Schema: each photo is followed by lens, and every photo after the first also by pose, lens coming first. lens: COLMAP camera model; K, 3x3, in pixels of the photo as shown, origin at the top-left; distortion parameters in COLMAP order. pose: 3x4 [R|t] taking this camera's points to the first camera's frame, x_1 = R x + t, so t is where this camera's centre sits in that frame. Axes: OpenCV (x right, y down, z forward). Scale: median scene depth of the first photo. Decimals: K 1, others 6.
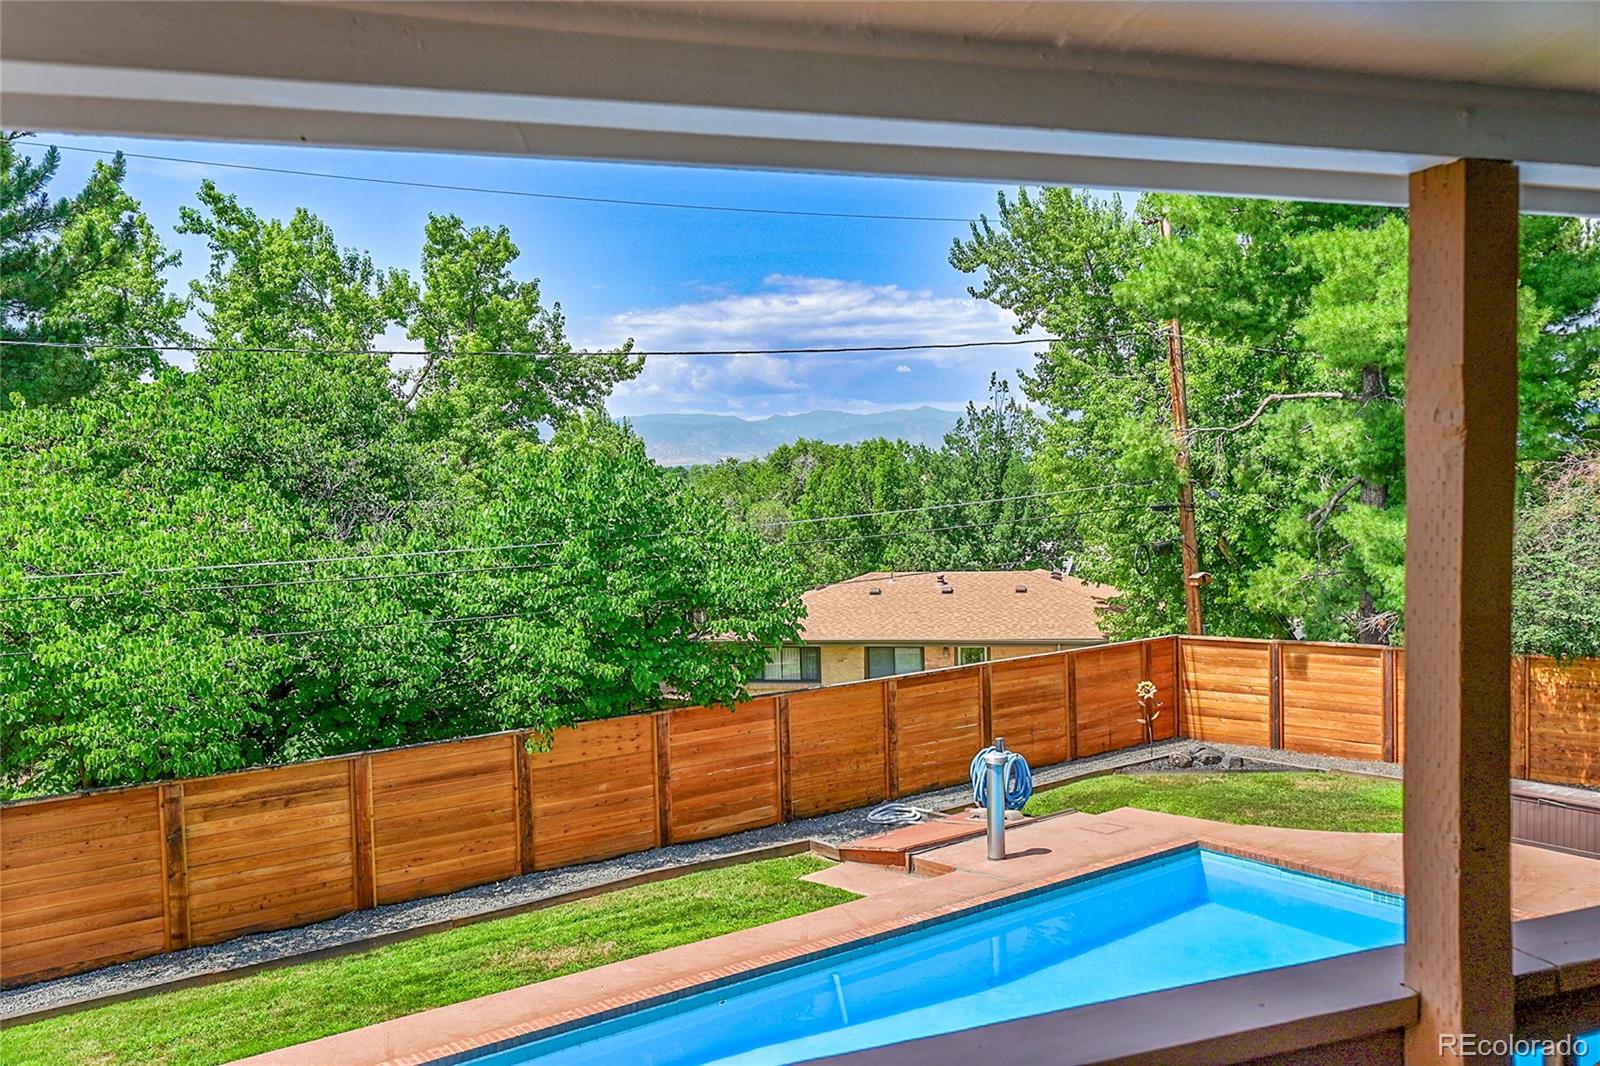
lens RADIAL K [[1350.7, 0, 803.7], [0, 1350.7, 524.7], [0, 0, 1]] dist [-0.013141, 0.013989]
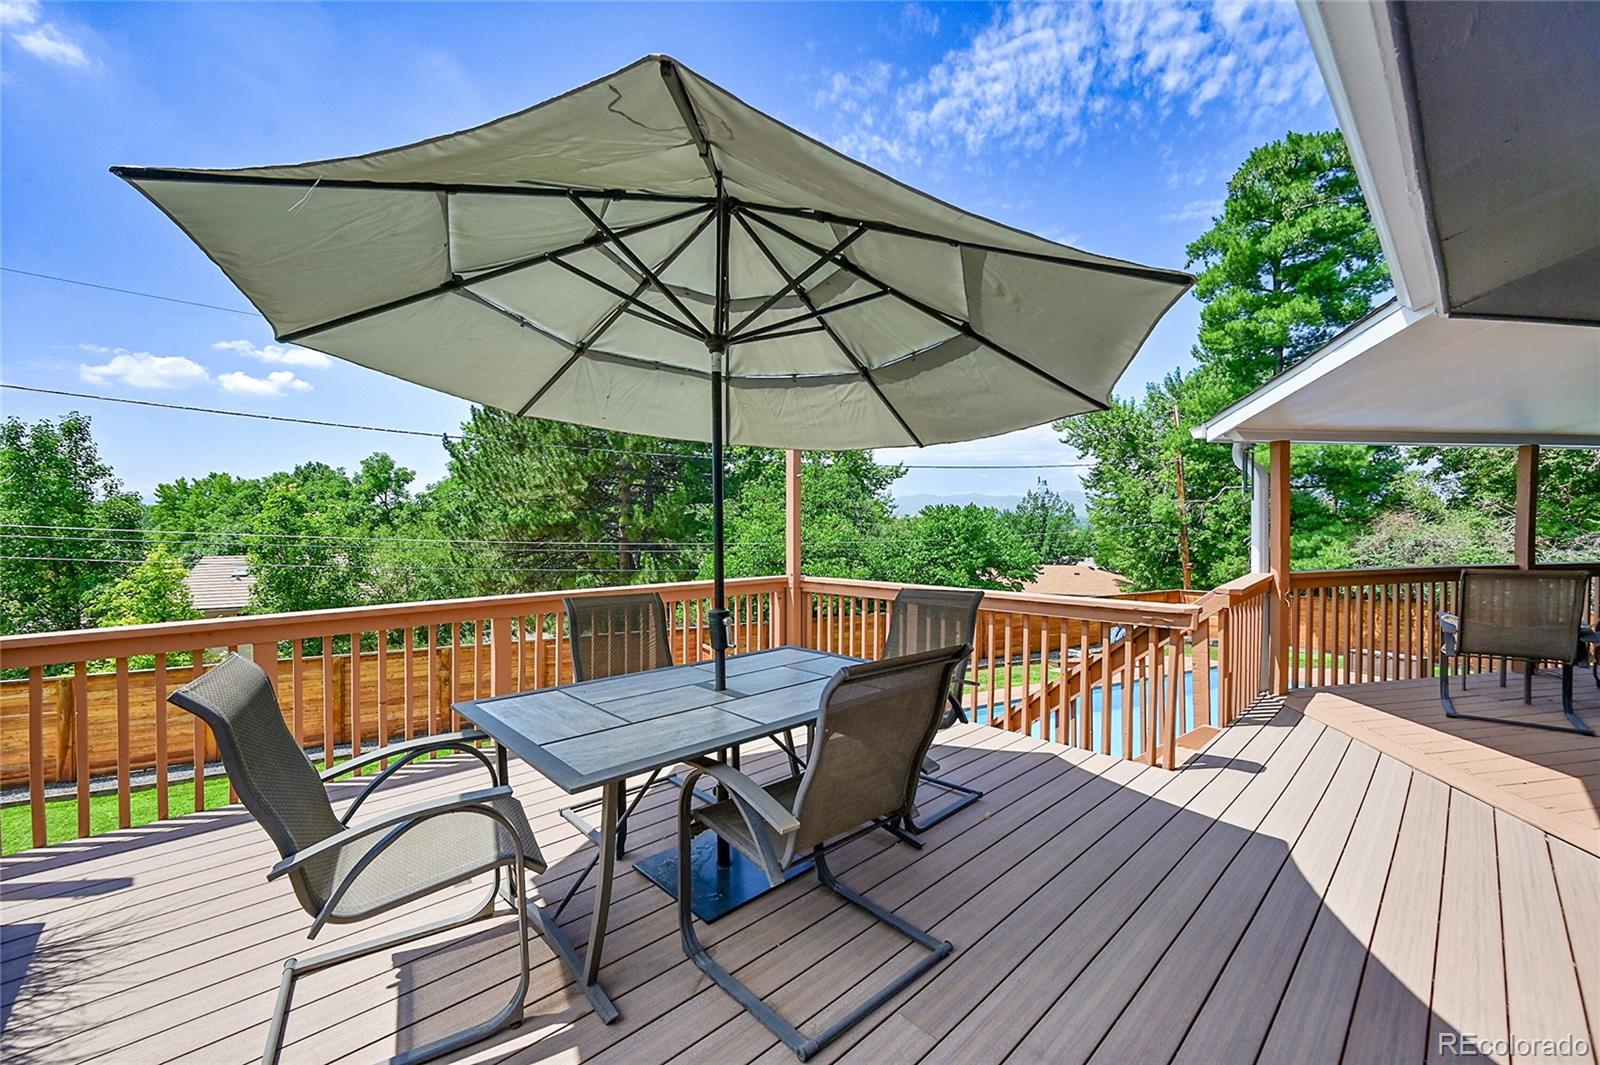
lens RADIAL K [[639.8, 0, 801.6], [0, 639.8, 531.9], [0, 0, 1]] dist [-0.002577, 0.000420]
pose [[0.985120, 0.023749, -0.170221, -0.184015], [-0.027838, 0.999377, -0.021674, 0.025066], [0.169601, 0.026090, 0.985167, -0.200644]]
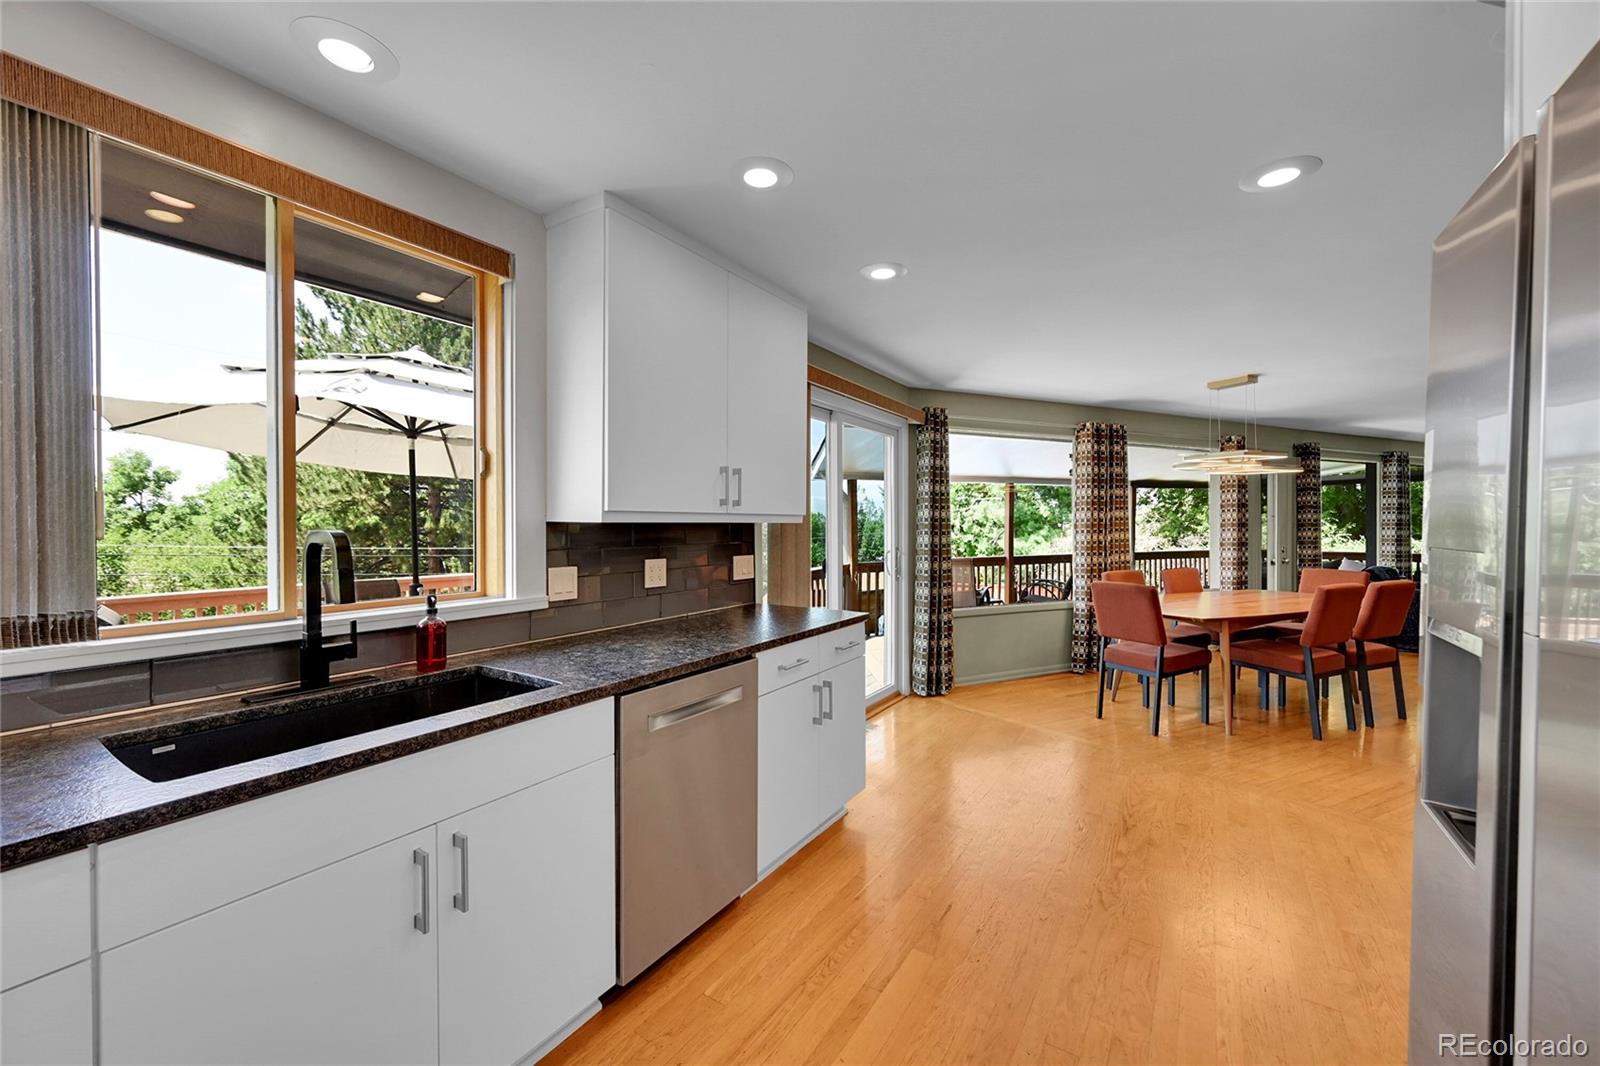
lens RADIAL K [[628.2, 0, 799.3], [0, 628.2, 535.1], [0, 0, 1]] dist [-0.002336, -0.000047]
pose [[0.997569, 0.020319, 0.066664, -0.113978], [-0.018477, 0.999433, -0.028134, 0.025288], [-0.067197, 0.026833, 0.997379, -0.291790]]
